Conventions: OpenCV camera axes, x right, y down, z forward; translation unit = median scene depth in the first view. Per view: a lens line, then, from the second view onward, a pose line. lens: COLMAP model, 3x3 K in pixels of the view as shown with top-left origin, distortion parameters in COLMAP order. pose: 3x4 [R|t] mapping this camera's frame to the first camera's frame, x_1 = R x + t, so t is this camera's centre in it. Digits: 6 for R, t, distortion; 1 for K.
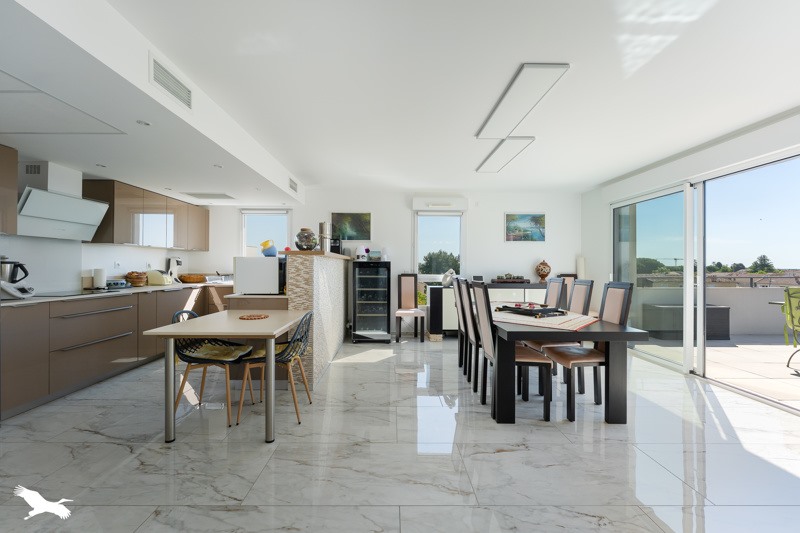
lens RADIAL K [[326.5, 0, 400.0], [0, 326.5, 266.5], [0, 0, 1]] dist [0.001097, 0.000322]
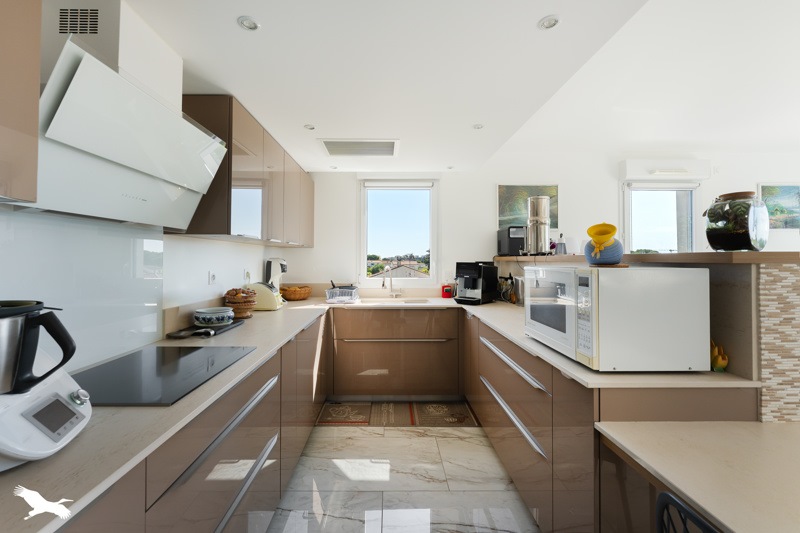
lens RADIAL K [[356.6, 0, 398.4], [0, 356.6, 253.7], [0, 0, 1]] dist [0.001465, 0.000040]
pose [[0.998710, -0.003058, -0.050686, -0.388649], [0.002102, 0.999819, -0.018902, -0.021824], [0.050735, 0.018771, 0.998536, 0.327089]]
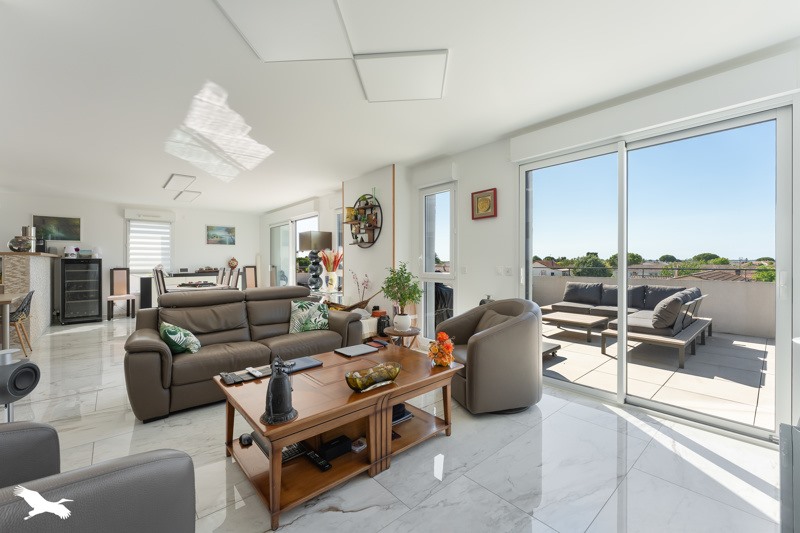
lens RADIAL K [[298.7, 0, 356.3], [0, 298.7, 259.4], [0, 0, 1]] dist [0.000802, 0.000172]
pose [[0.787796, -0.004143, 0.615922, 0.034295], [0.008544, 0.999955, -0.004202, 0.001012], [-0.615877, 0.008572, 0.787796, -0.528803]]
